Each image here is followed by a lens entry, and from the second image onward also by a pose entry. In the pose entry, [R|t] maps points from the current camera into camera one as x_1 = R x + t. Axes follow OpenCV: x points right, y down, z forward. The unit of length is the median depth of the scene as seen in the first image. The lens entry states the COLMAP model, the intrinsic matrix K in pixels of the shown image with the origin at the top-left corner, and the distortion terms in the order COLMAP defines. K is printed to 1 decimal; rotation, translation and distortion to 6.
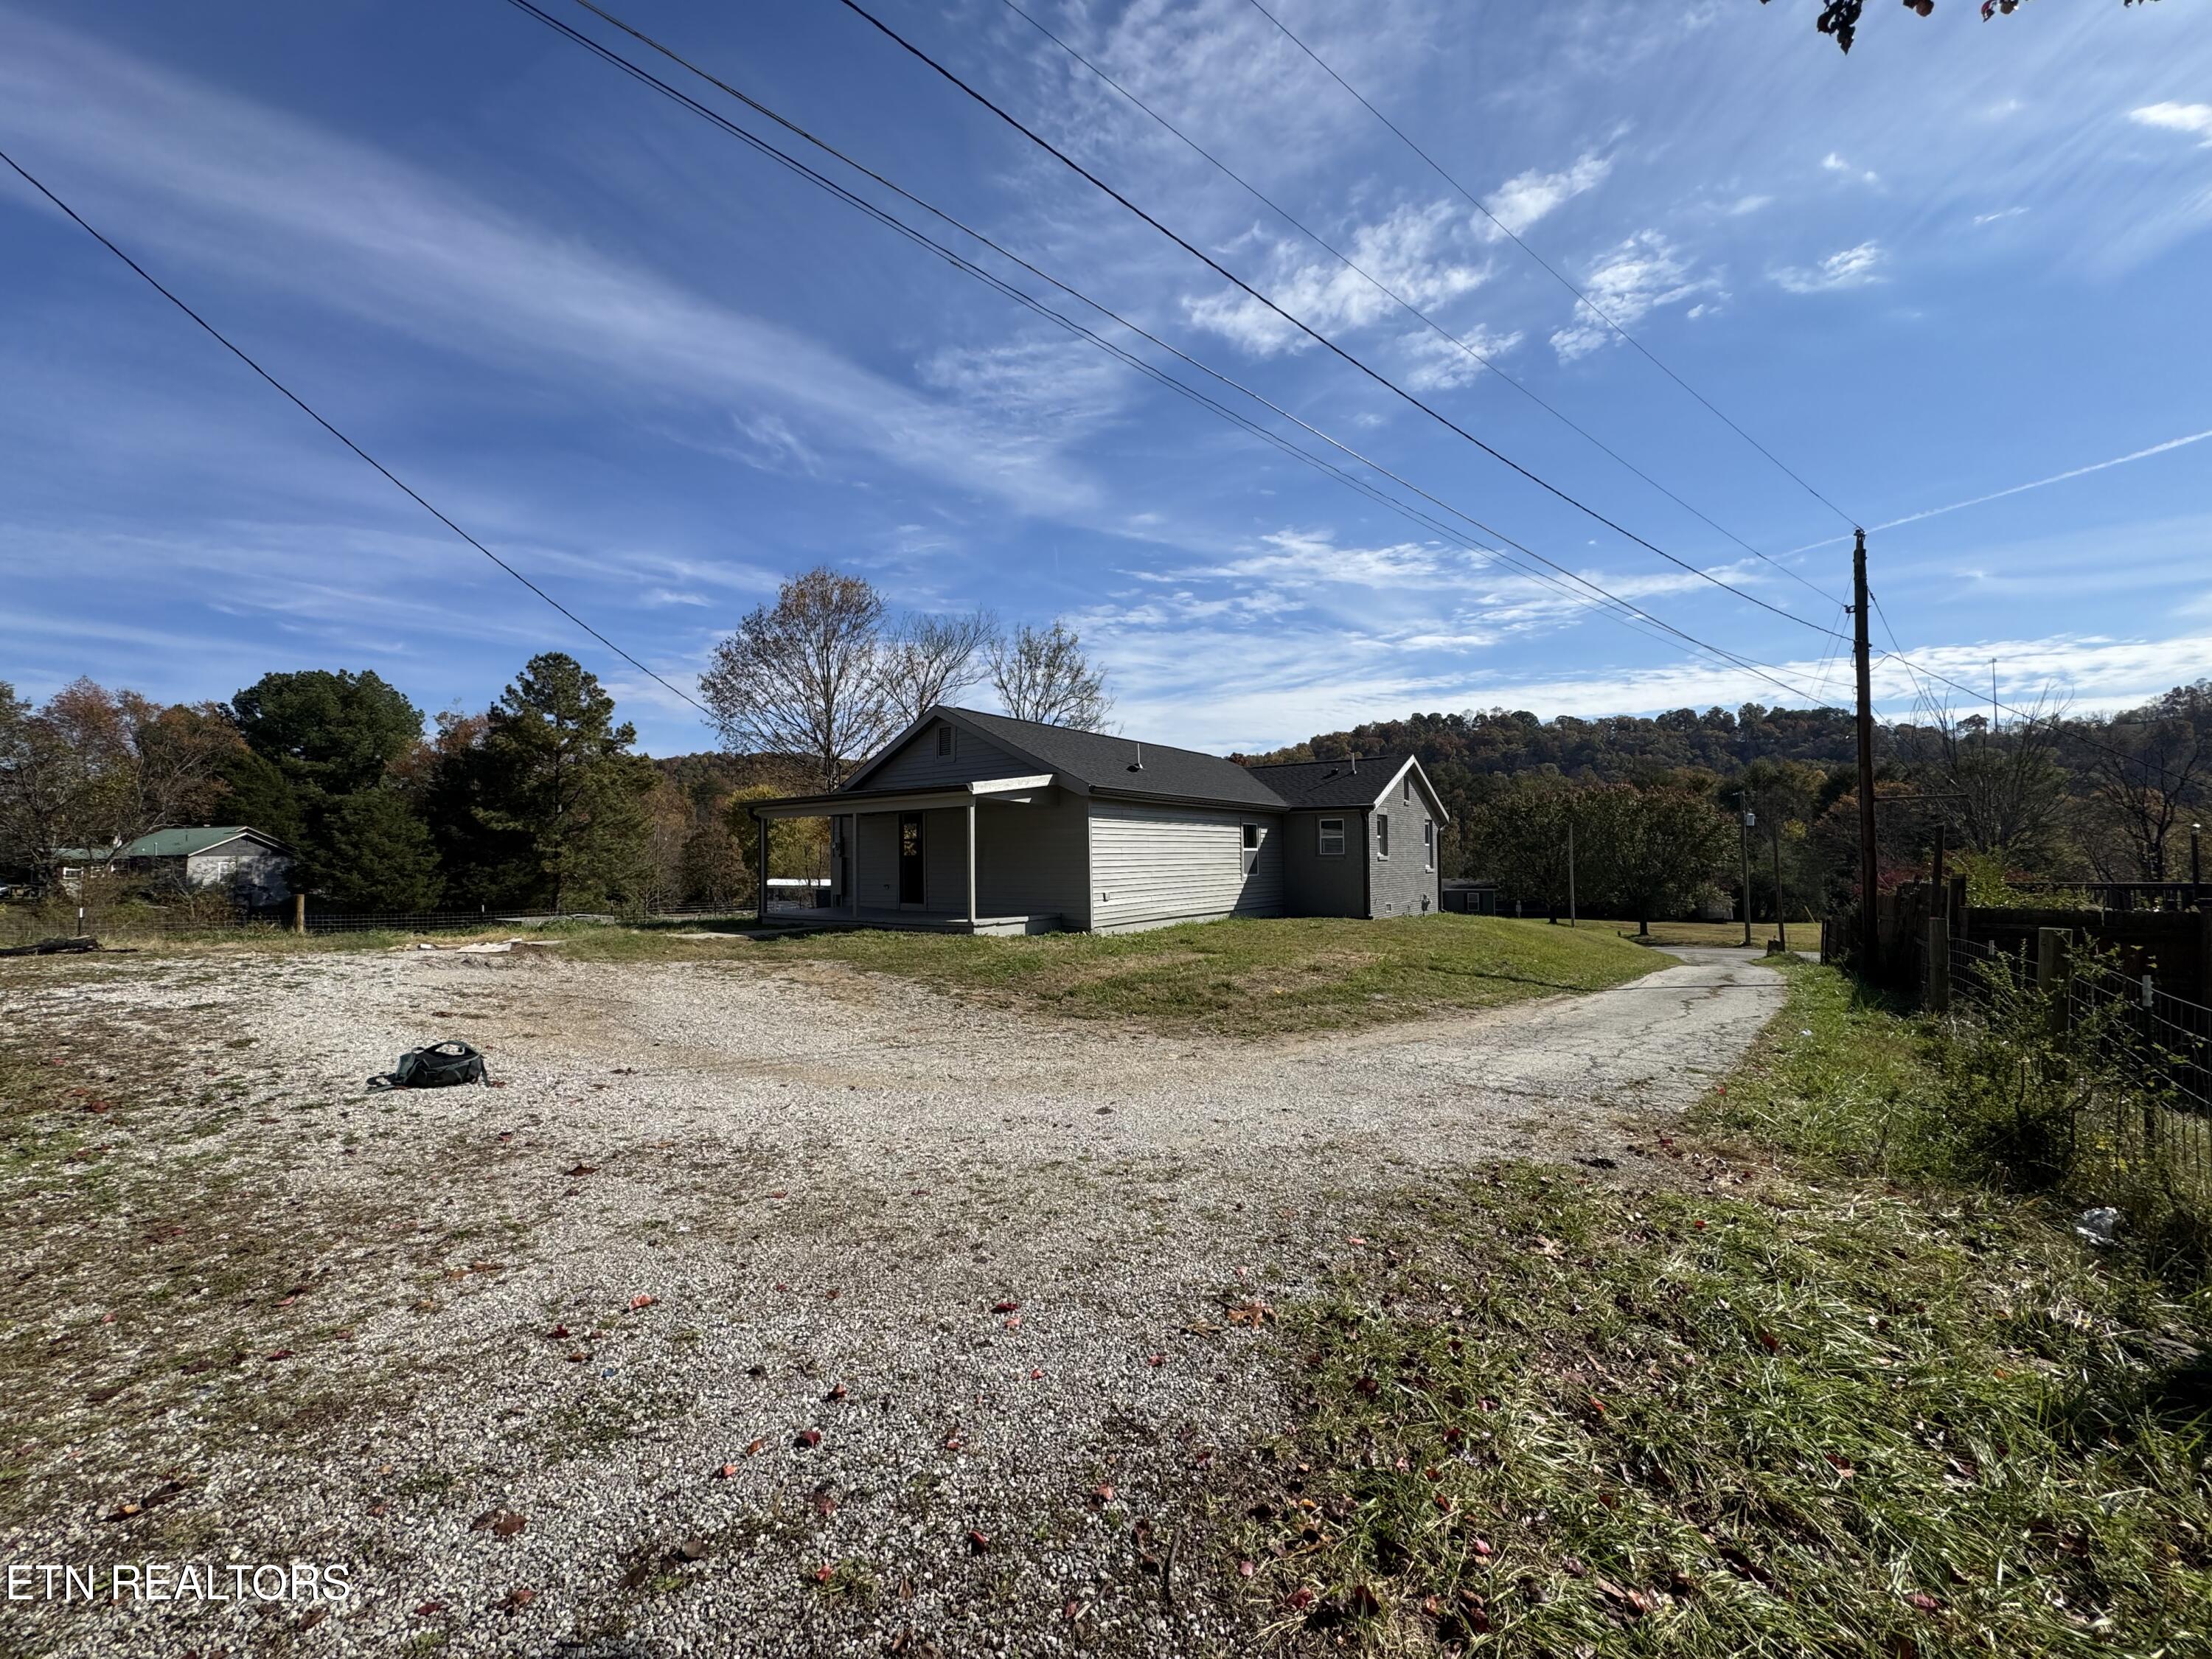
lens RADIAL K [[885.3, 0, 1109.5], [0, 885.3, 823.8], [0, 0, 1]] dist [0.000556, -0.000118]
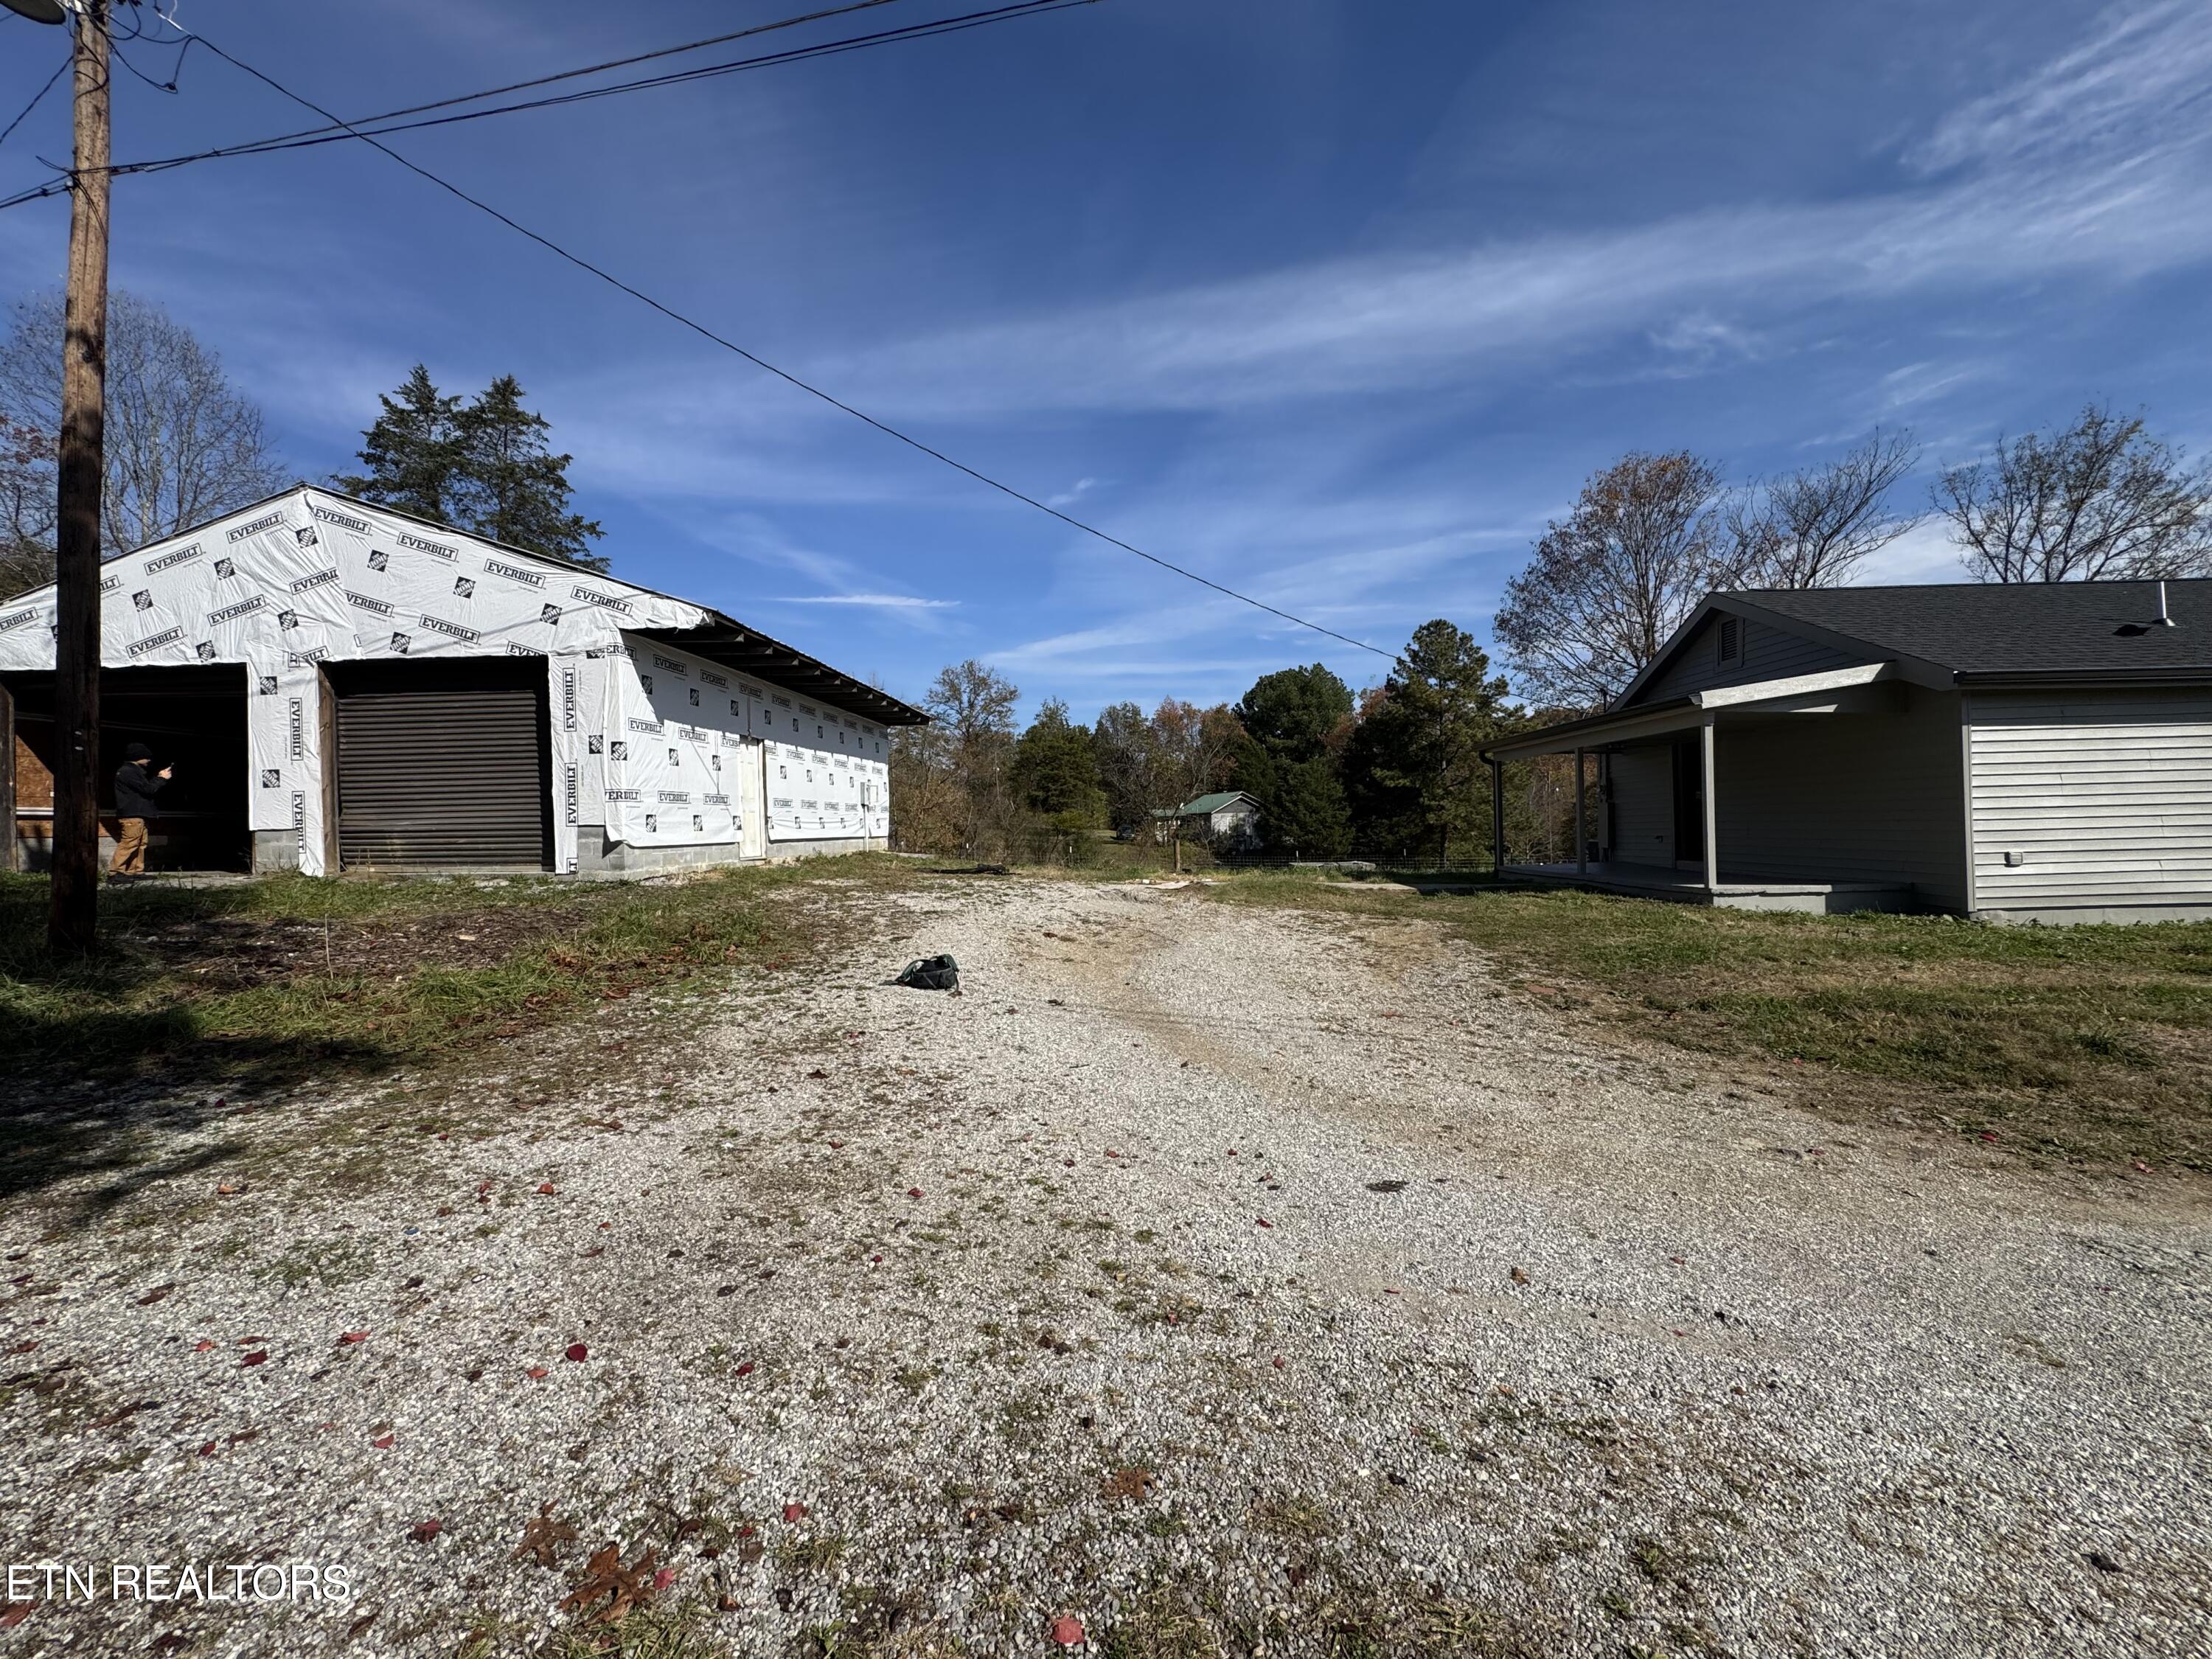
lens RADIAL K [[885.3, 0, 1097.1], [0, 885.3, 825.3], [0, 0, 1]] dist [0.000556, -0.000118]
pose [[0.558324, -0.001666, -0.829621, 0.041934], [0.048042, 0.998385, 0.030327, 0.003780], [0.828231, -0.056789, 0.557502, 0.050649]]
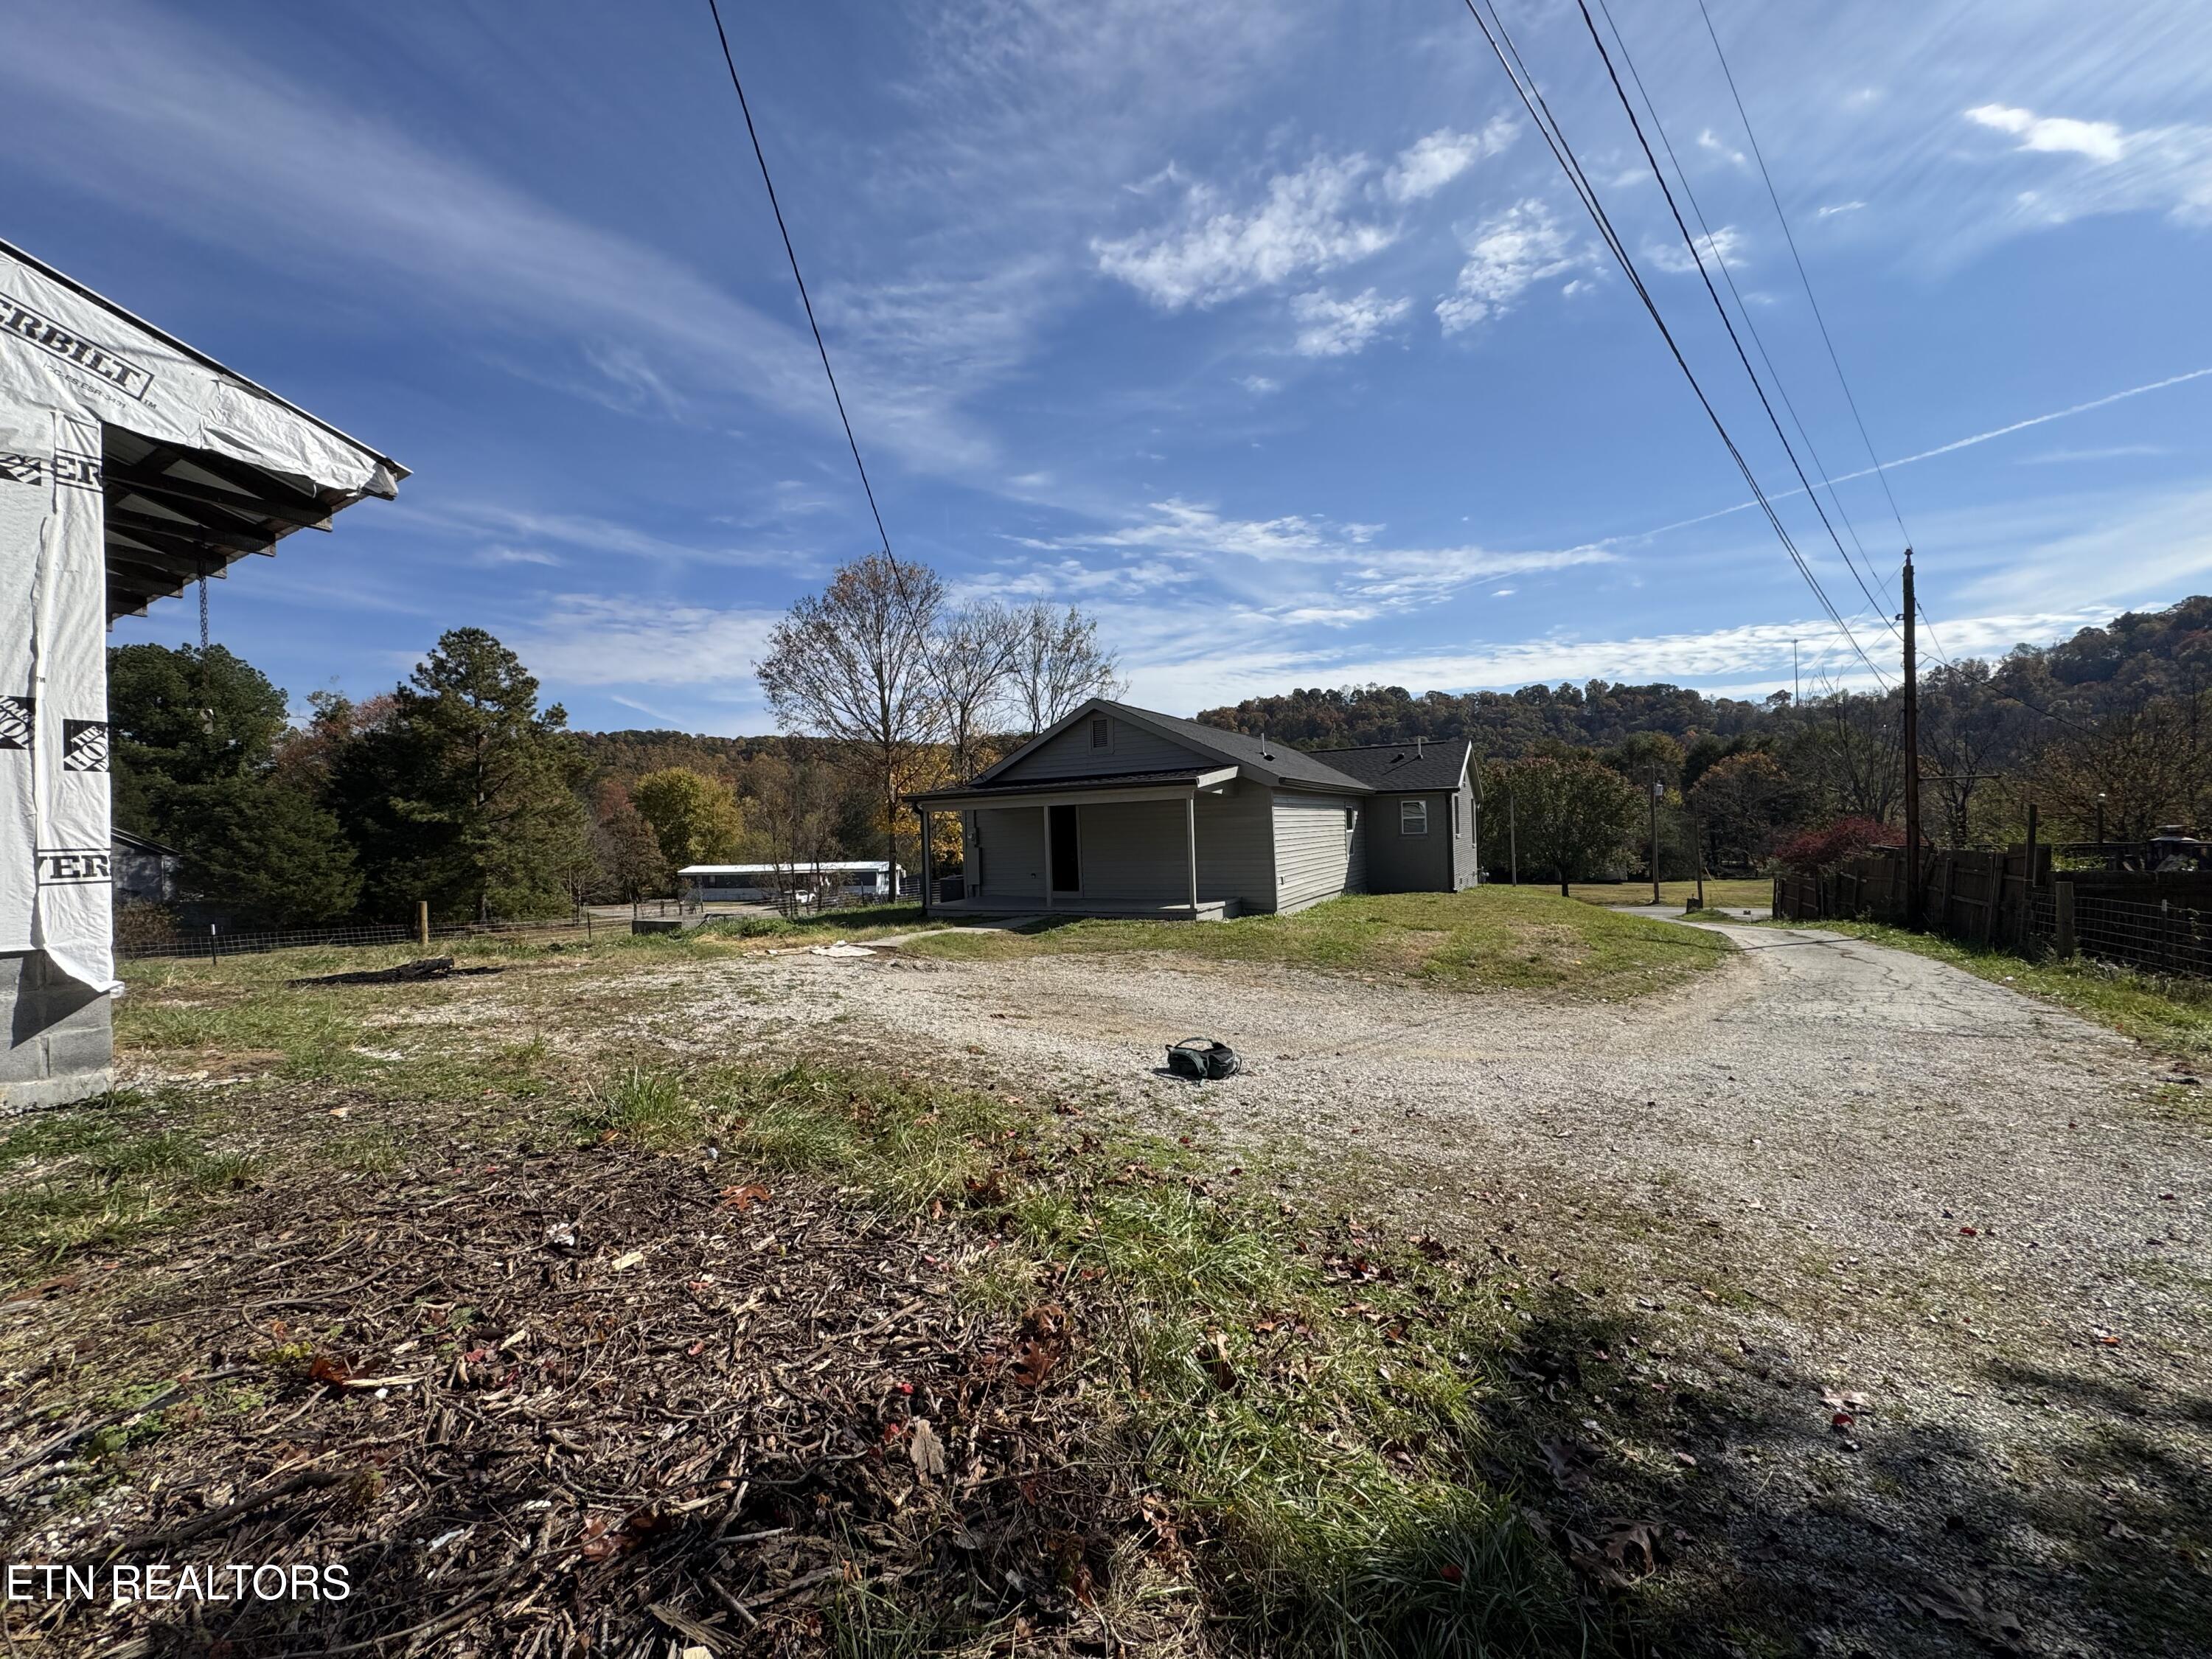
lens RADIAL K [[885.3, 0, 1108.3], [0, 885.3, 824.2], [0, 0, 1]] dist [0.000556, -0.000118]
pose [[0.991290, -0.020008, 0.130172, -0.102266], [0.016313, 0.999435, 0.029388, -0.005895], [-0.130686, -0.027009, 0.991056, -0.008349]]
